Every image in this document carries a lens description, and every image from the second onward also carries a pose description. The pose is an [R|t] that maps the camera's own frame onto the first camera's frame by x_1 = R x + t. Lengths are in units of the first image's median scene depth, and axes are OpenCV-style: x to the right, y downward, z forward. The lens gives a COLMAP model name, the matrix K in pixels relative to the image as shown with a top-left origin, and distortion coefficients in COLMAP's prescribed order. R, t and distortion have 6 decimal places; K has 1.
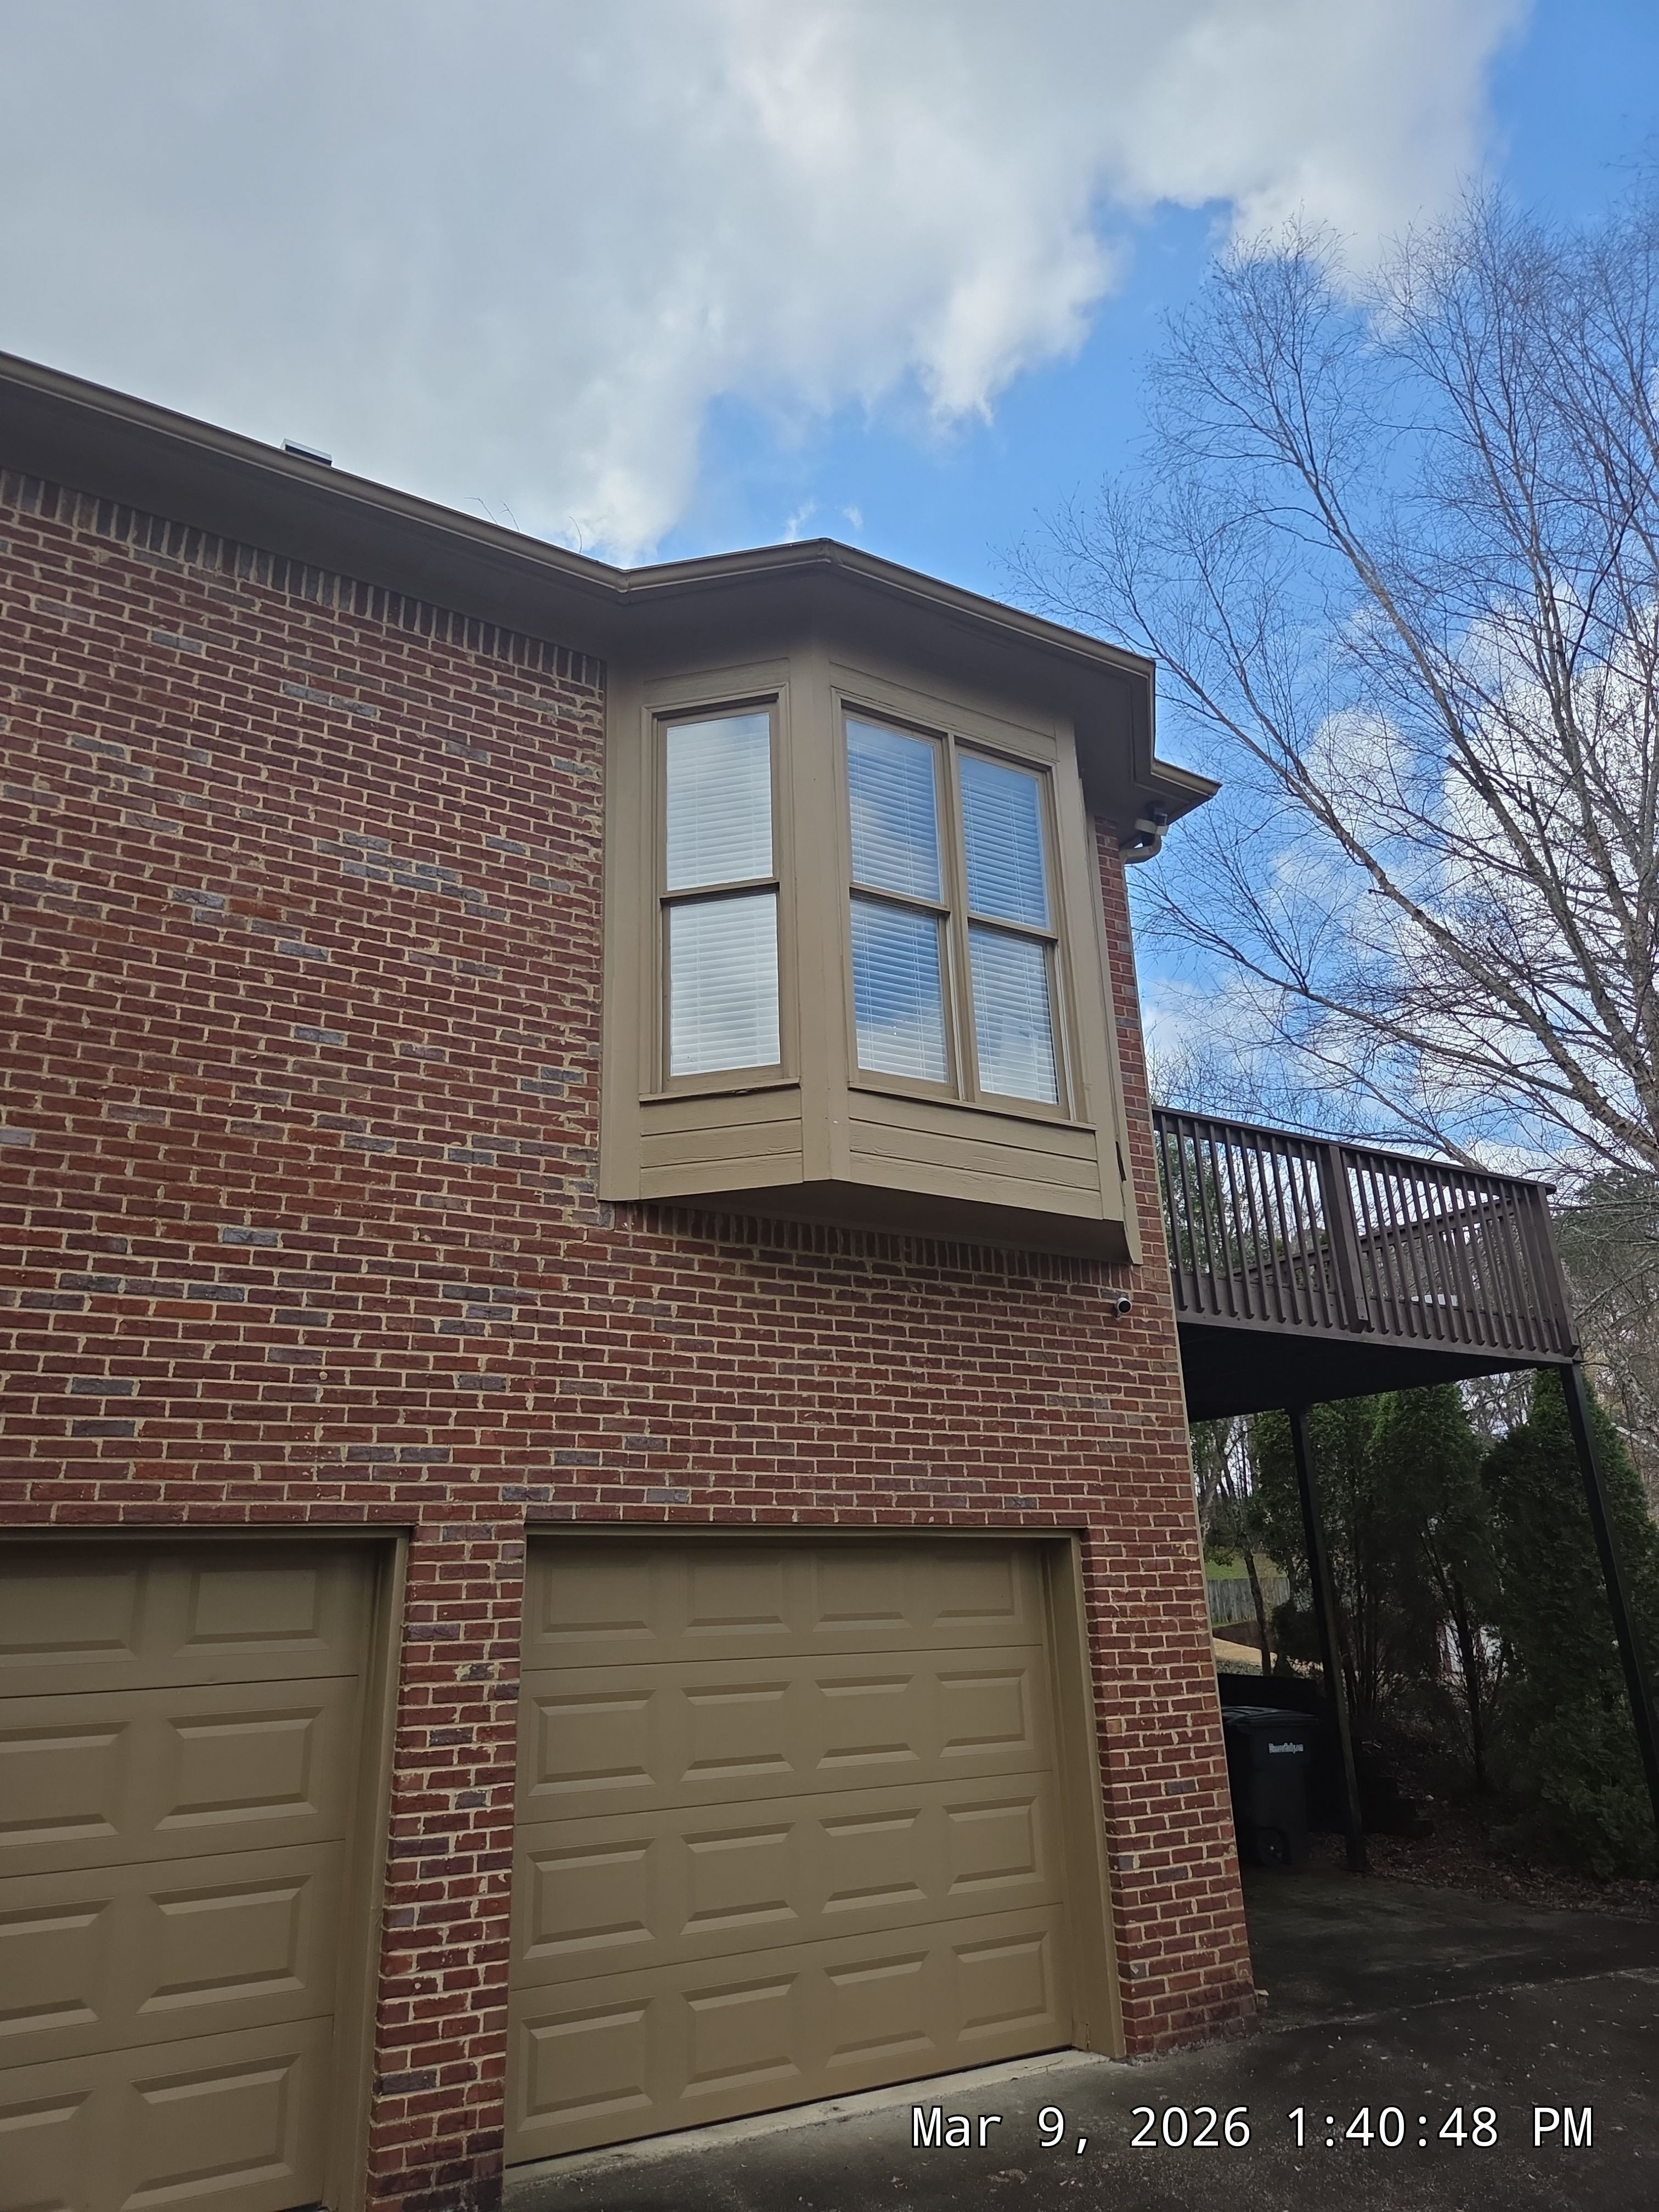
lens RADIAL K [[1502.8, 0, 821.8], [0, 1502.8, 1090.4], [0, 0, 1]] dist [0.022286, -0.011909]
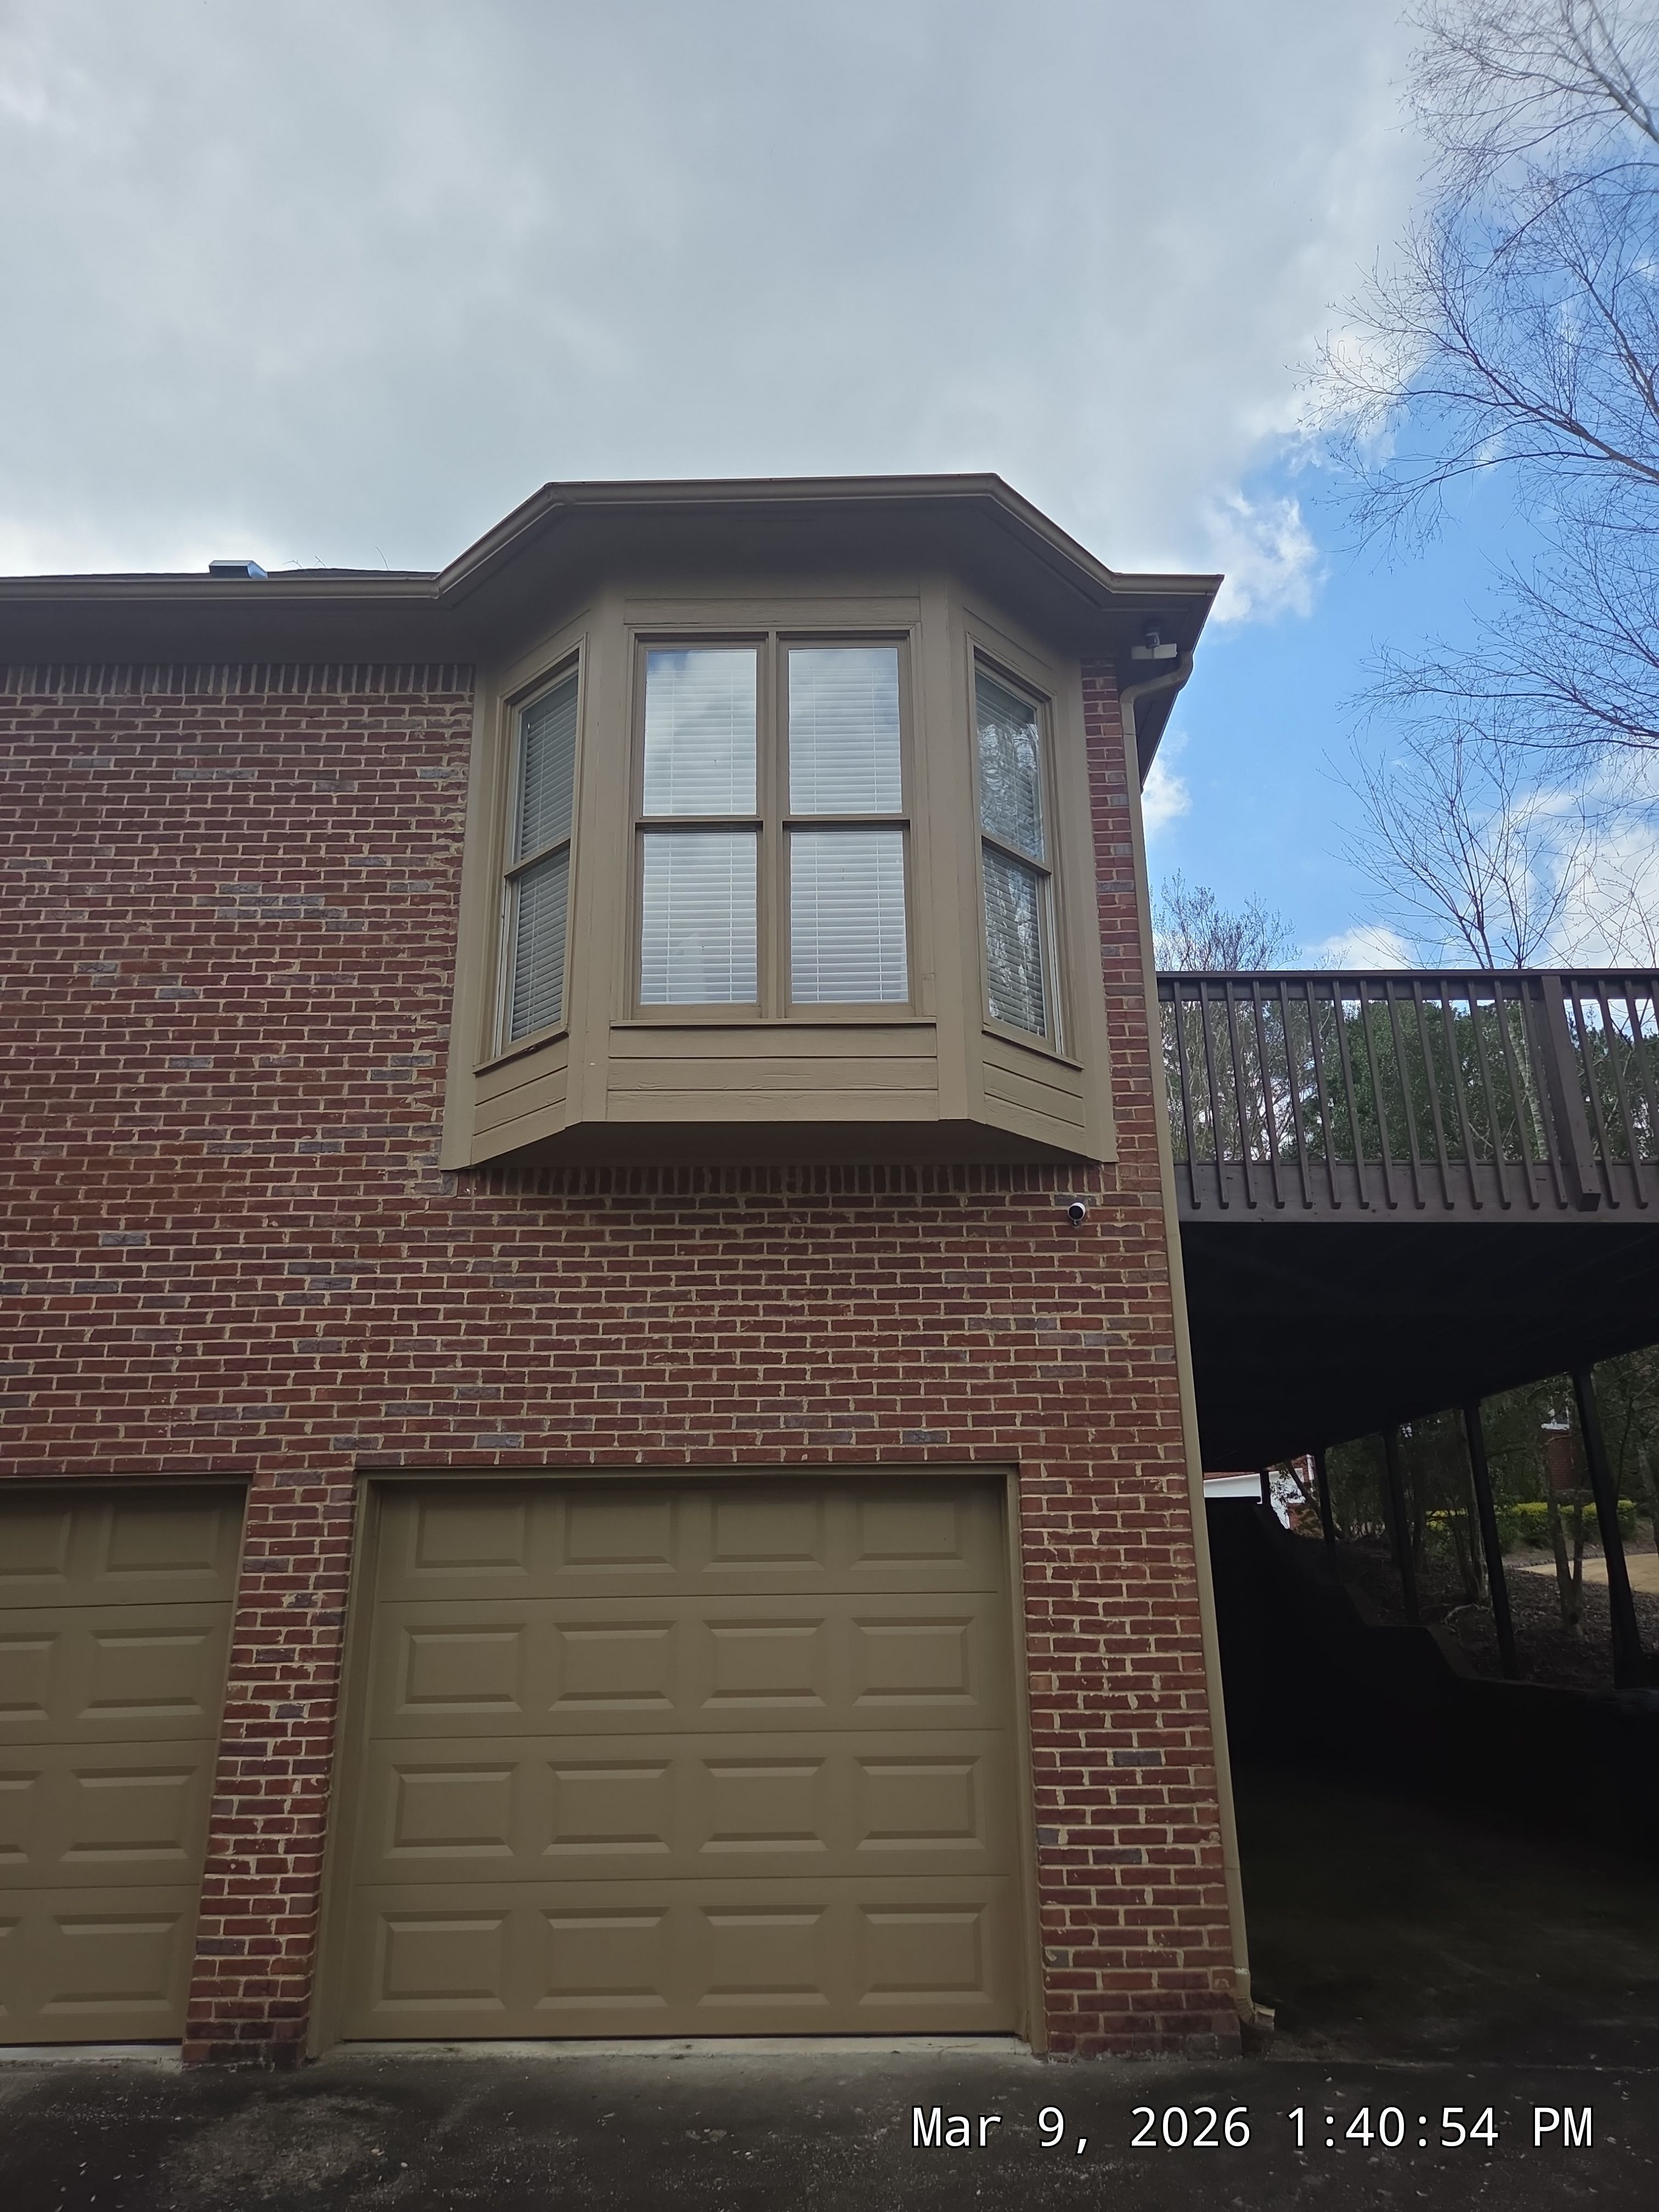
lens RADIAL K [[1403.0, 0, 835.1], [0, 1403.0, 1115.8], [0, 0, 1]] dist [0.020669, -0.008379]
pose [[0.853444, -0.136031, -0.503119, 0.603146], [0.159189, 0.987243, 0.003107, 0.076154], [0.496278, -0.082743, 0.864212, 0.274940]]
